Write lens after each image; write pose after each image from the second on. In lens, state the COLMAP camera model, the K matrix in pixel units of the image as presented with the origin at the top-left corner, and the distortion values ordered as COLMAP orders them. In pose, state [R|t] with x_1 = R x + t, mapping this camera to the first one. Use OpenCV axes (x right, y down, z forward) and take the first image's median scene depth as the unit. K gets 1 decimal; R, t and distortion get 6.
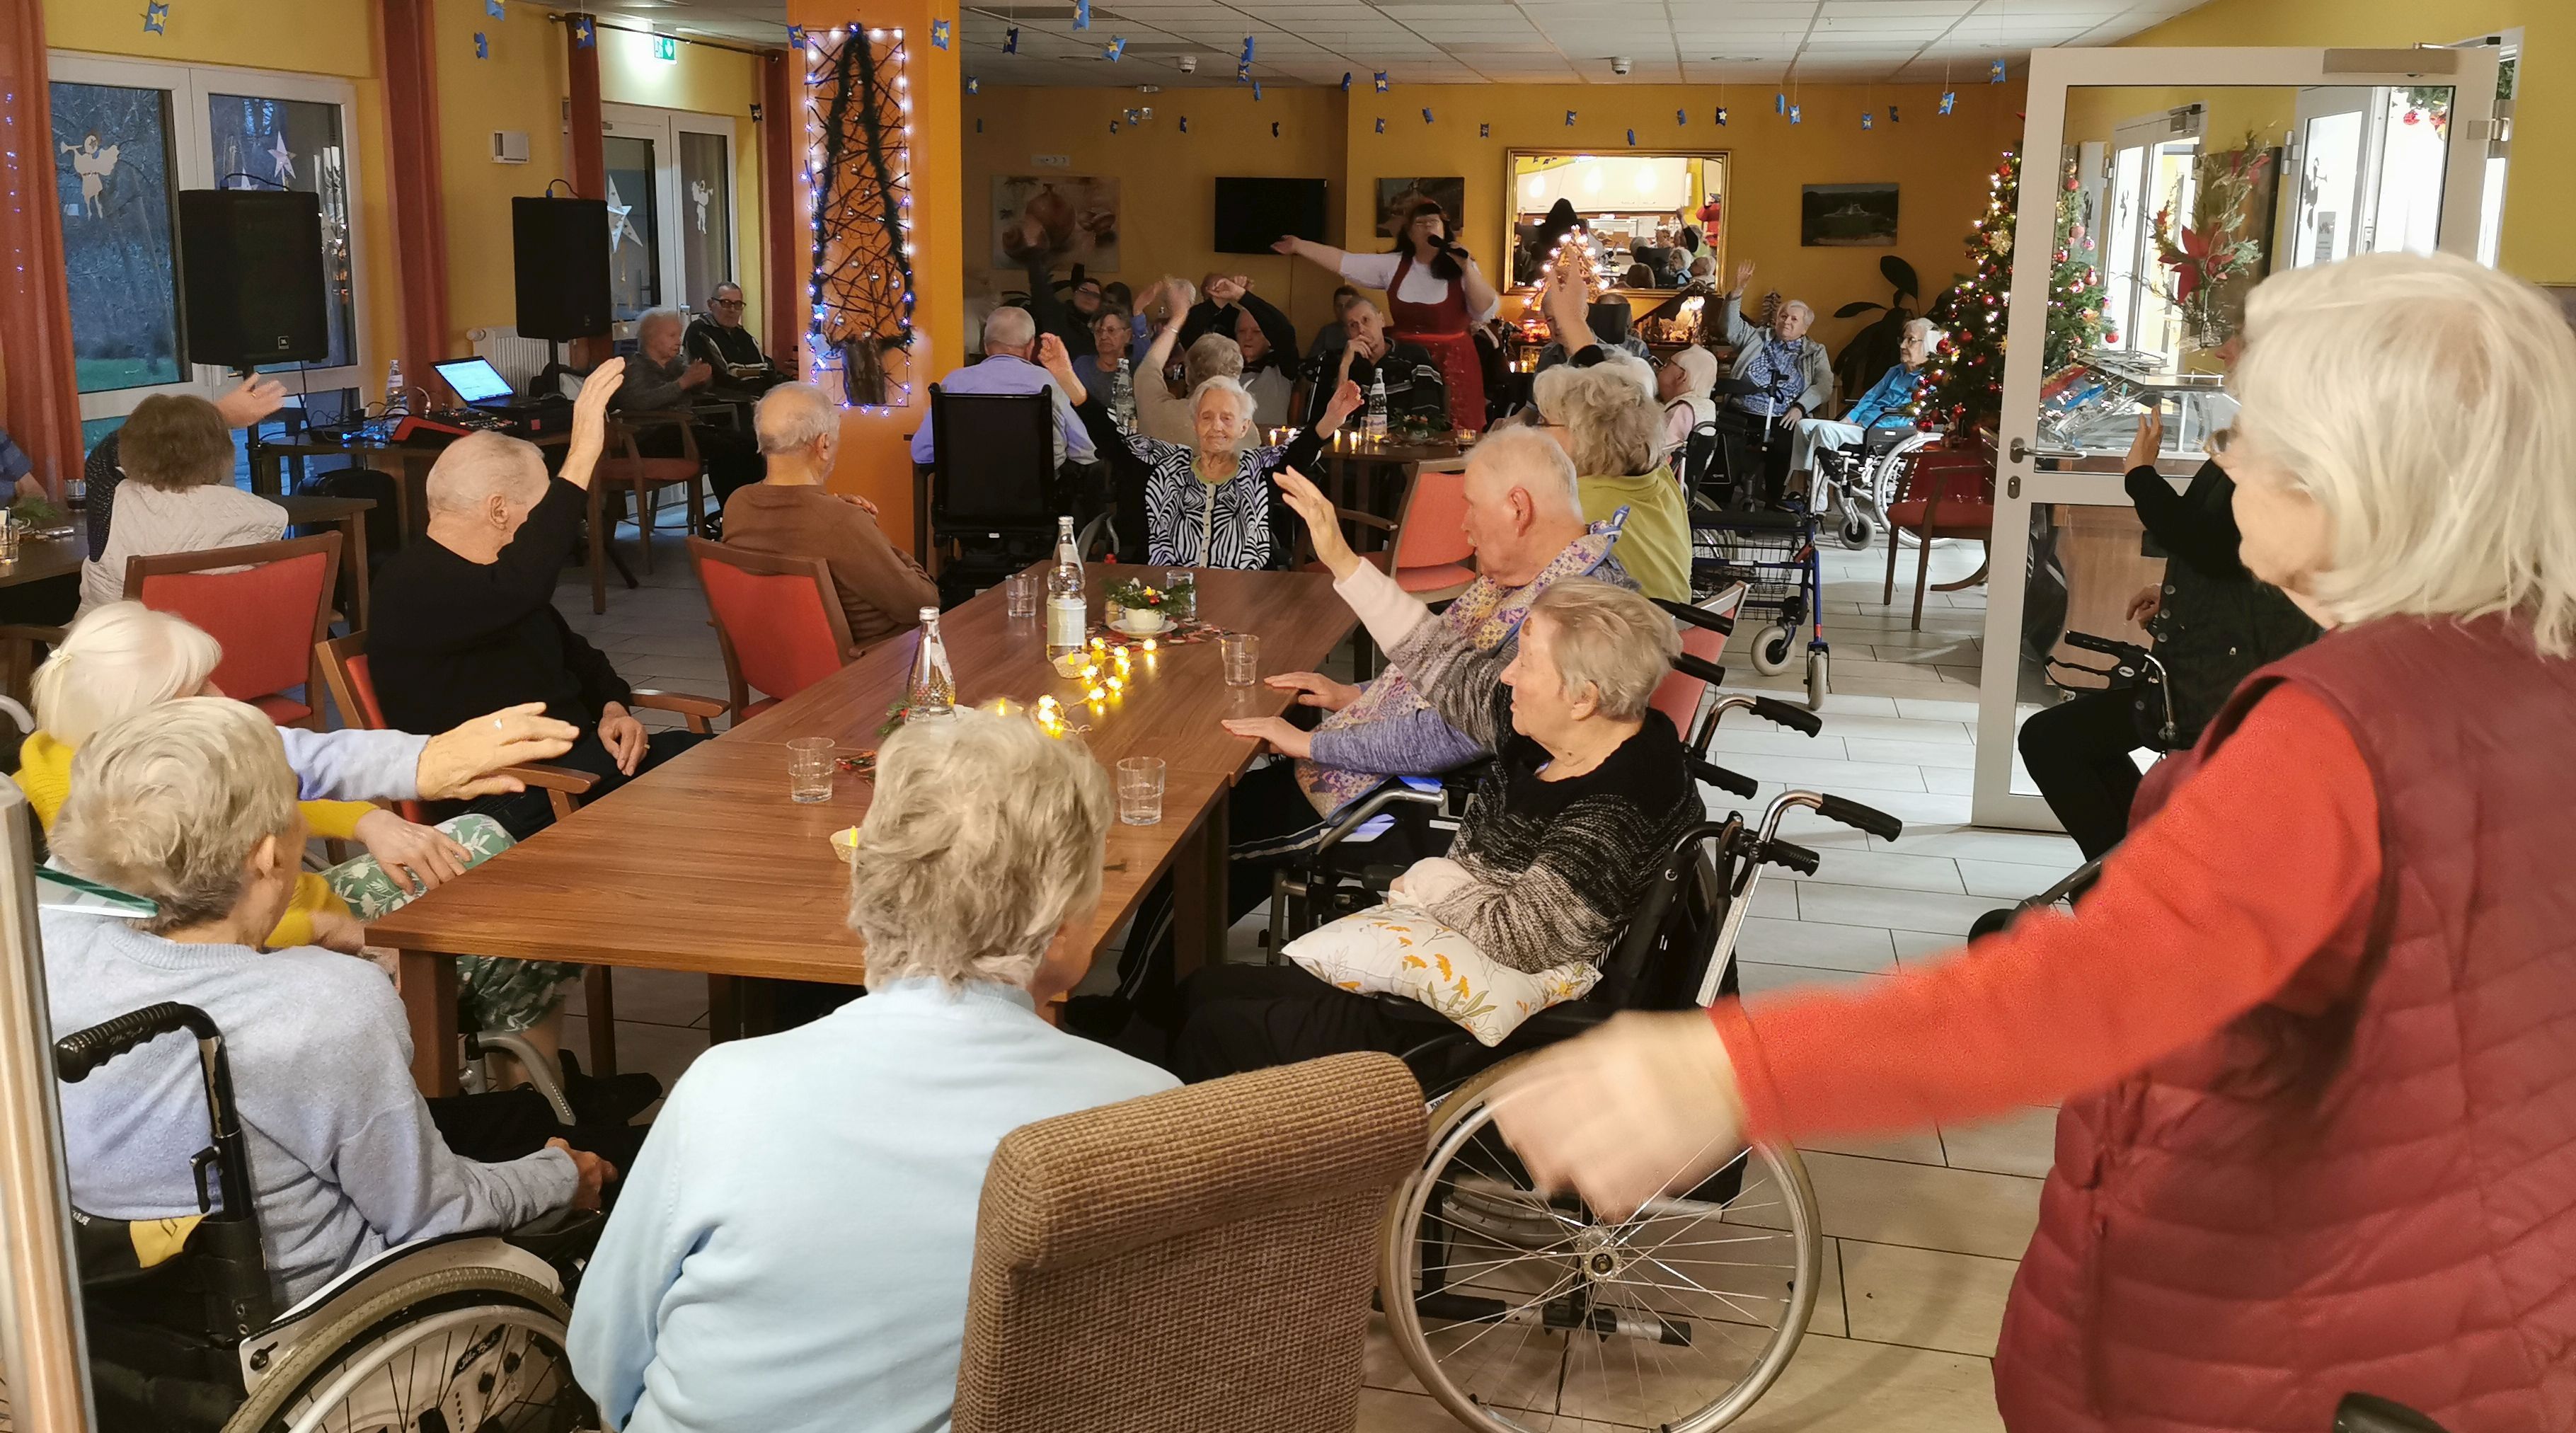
lens RADIAL K [[1951.3, 0, 1246.0], [0, 1951.3, 590.0], [0, 0, 1]] dist [0.055609, -0.040027]
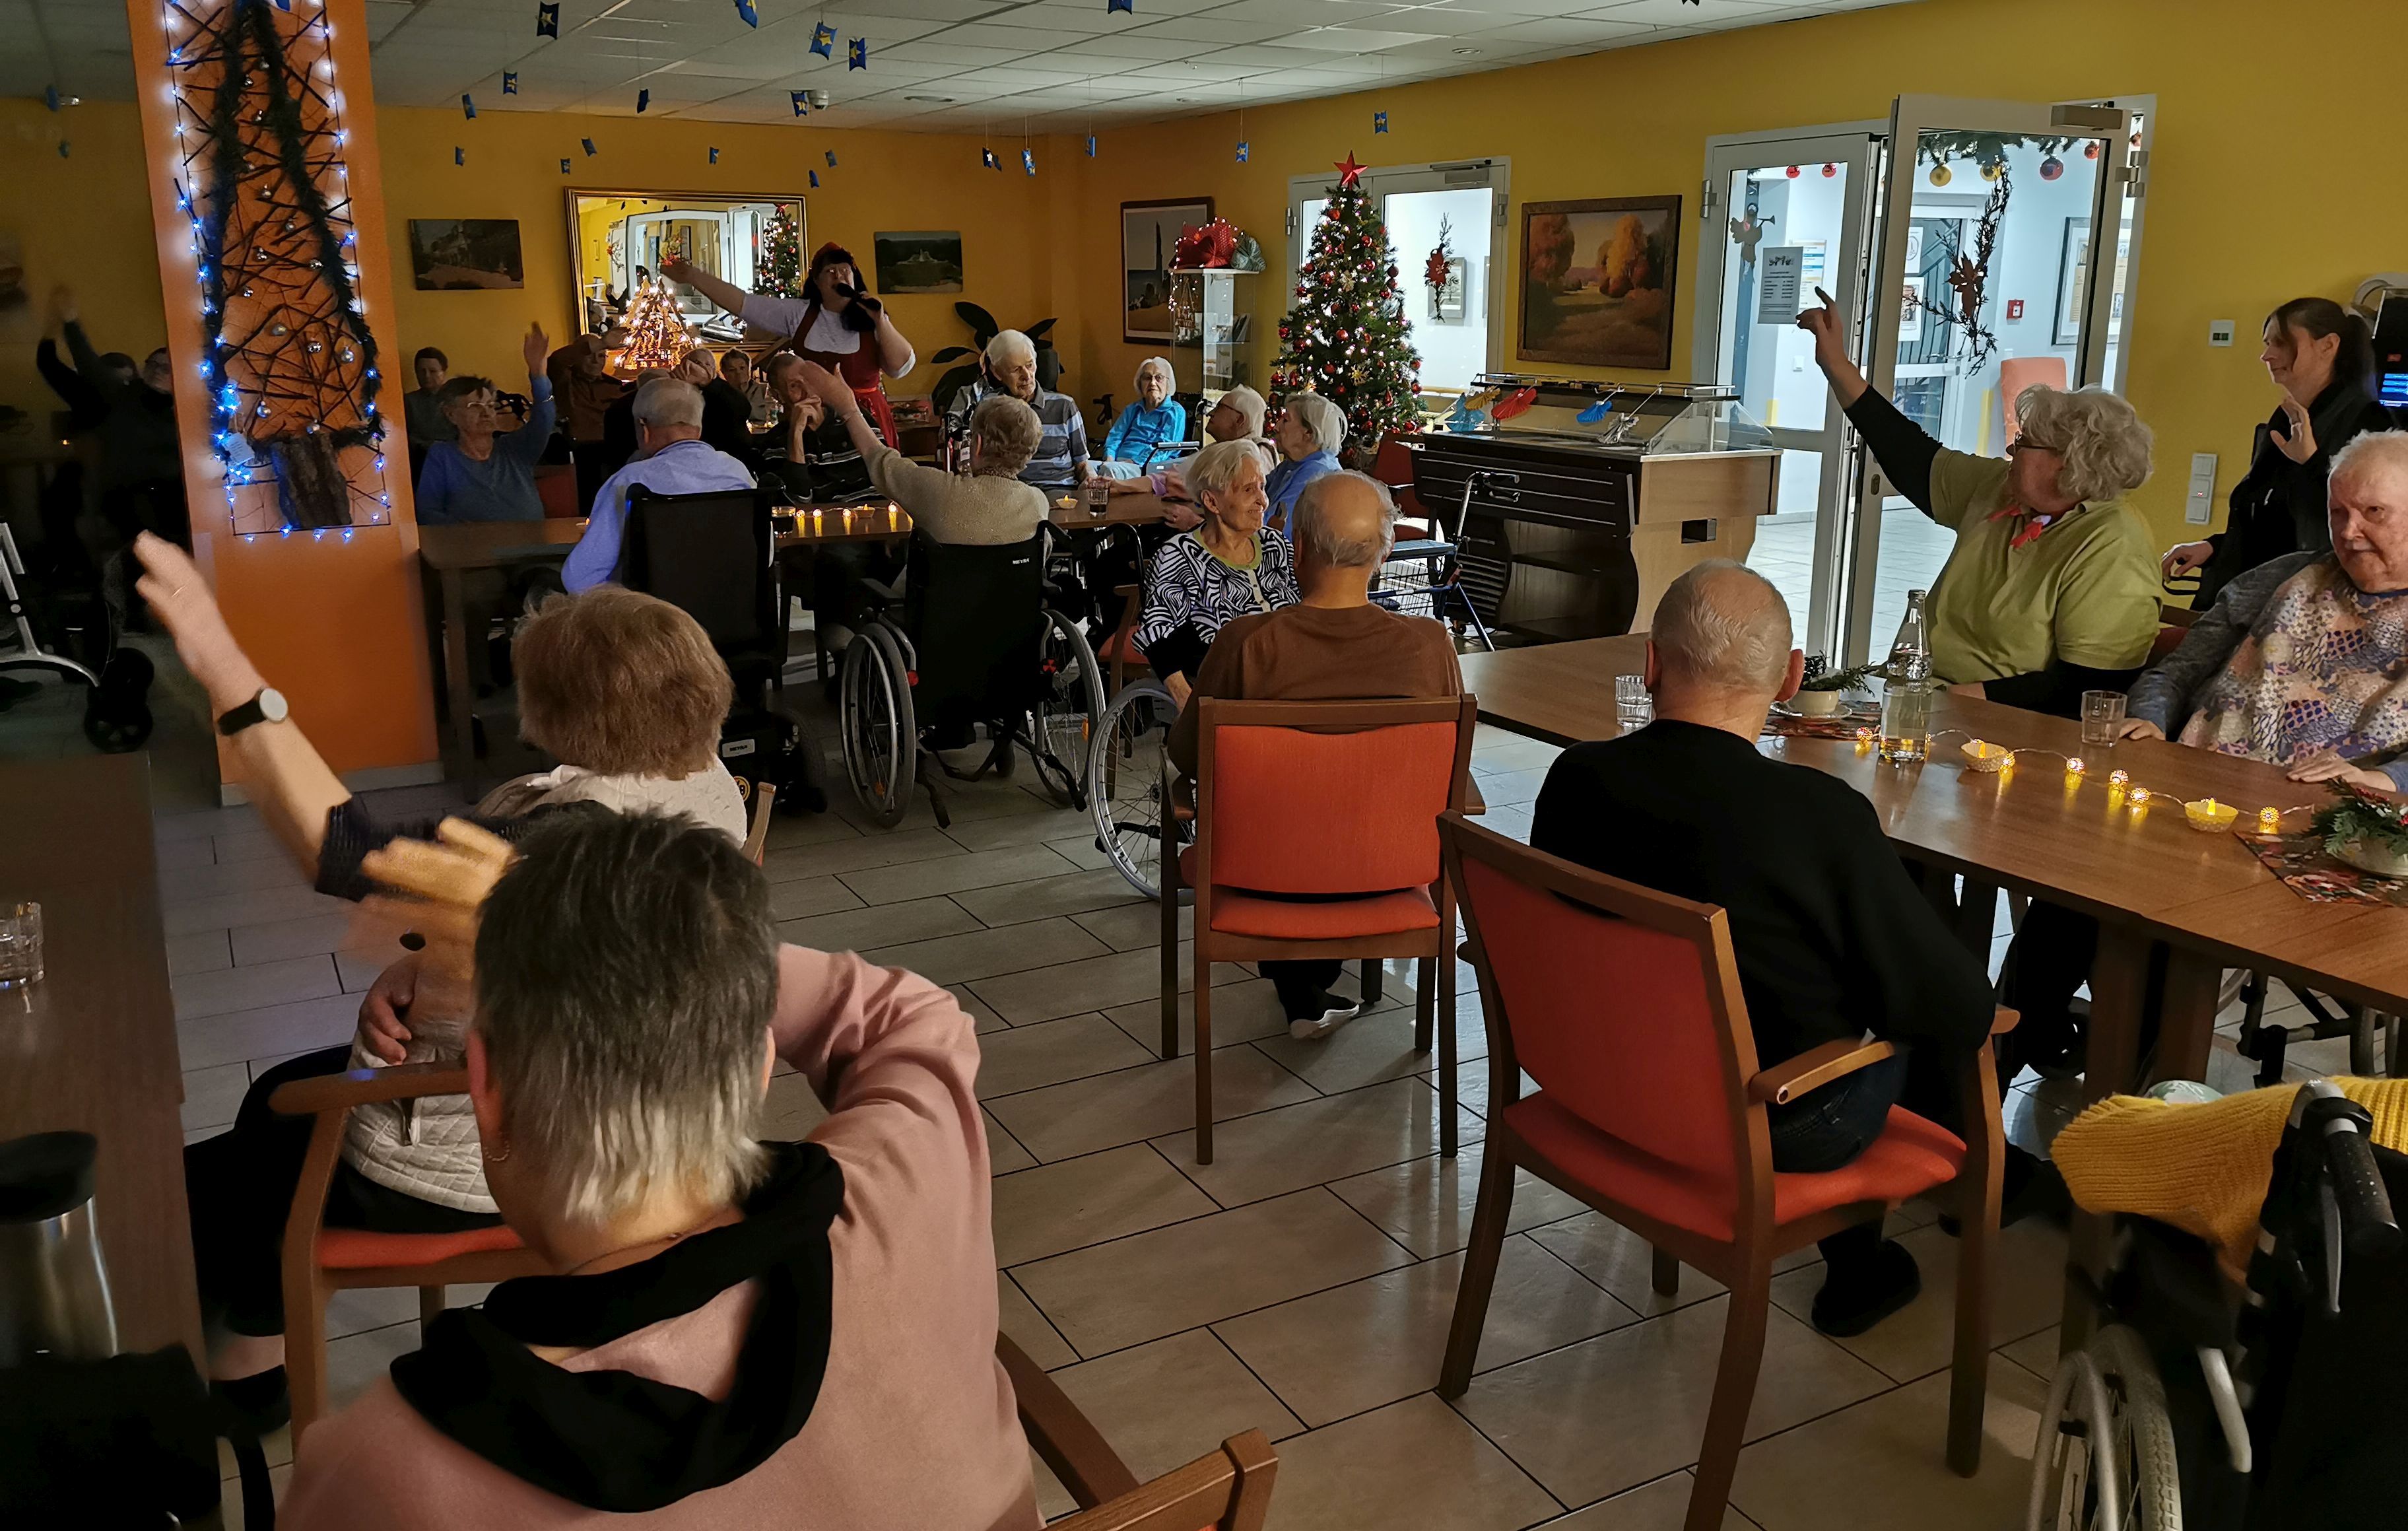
lens RADIAL K [[1859.9, 0, 1192.2], [0, 1859.9, 776.8], [0, 0, 1]] dist [0.003102, -0.016038]
pose [[0.740177, -0.183197, 0.646975, -0.416524], [0.133209, 0.983051, 0.125961, -0.048245], [-0.659085, -0.007051, 0.752036, 0.276956]]
